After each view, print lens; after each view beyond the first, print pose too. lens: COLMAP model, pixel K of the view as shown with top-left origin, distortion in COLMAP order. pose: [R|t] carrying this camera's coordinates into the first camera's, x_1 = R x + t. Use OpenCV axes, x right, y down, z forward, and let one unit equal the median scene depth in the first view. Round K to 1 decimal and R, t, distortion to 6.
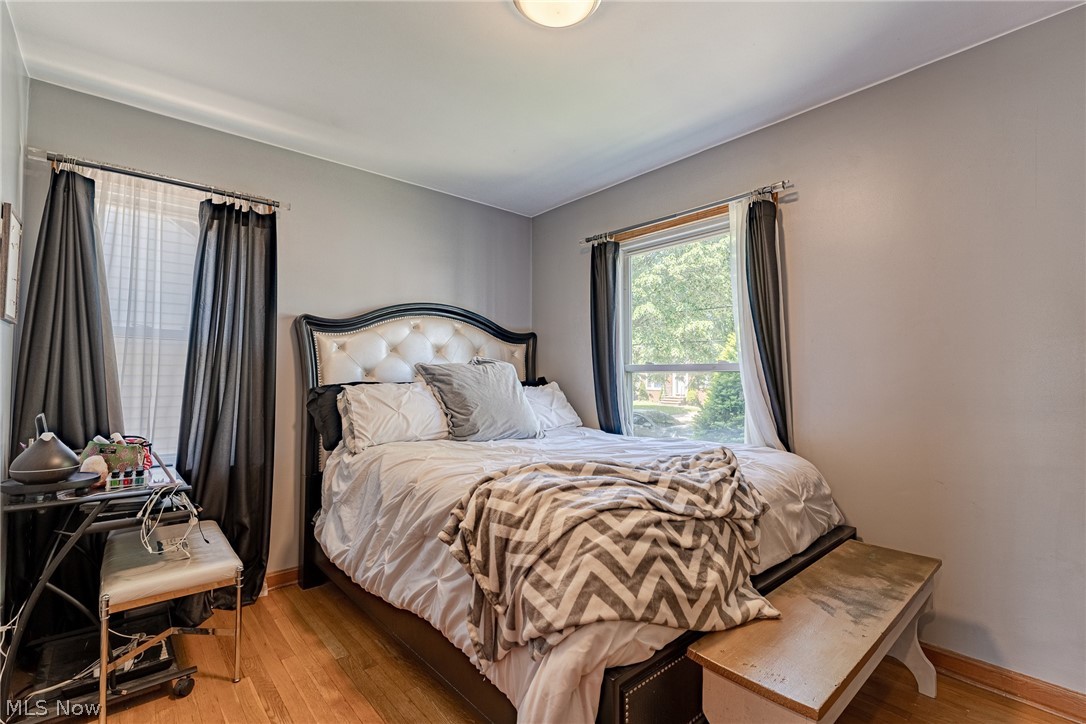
lens RADIAL K [[495.9, 0, 543.7], [0, 495.9, 362.3], [0, 0, 1]] dist [-0.000326, 0.000062]
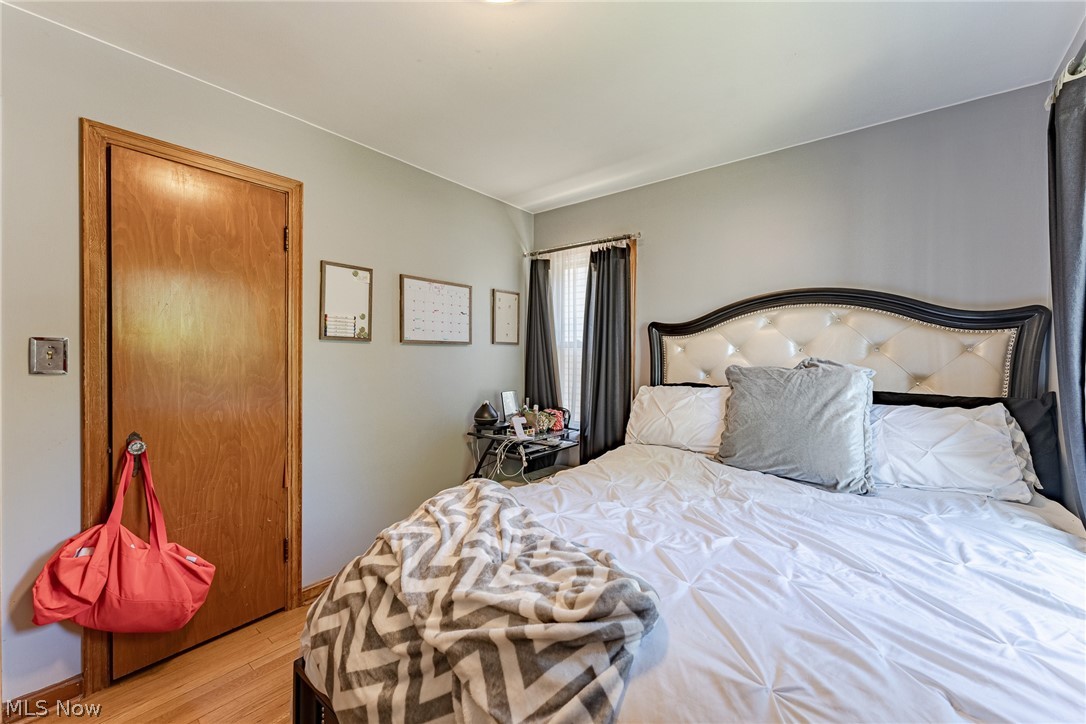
lens RADIAL K [[441.2, 0, 543.7], [0, 441.2, 361.9], [0, 0, 1]] dist [0.002159, -0.000432]
pose [[0.165079, 0.015419, -0.986160, 0.555647], [0.020912, 0.999598, 0.019129, -0.032240], [0.986059, -0.023780, 0.164690, 0.633867]]
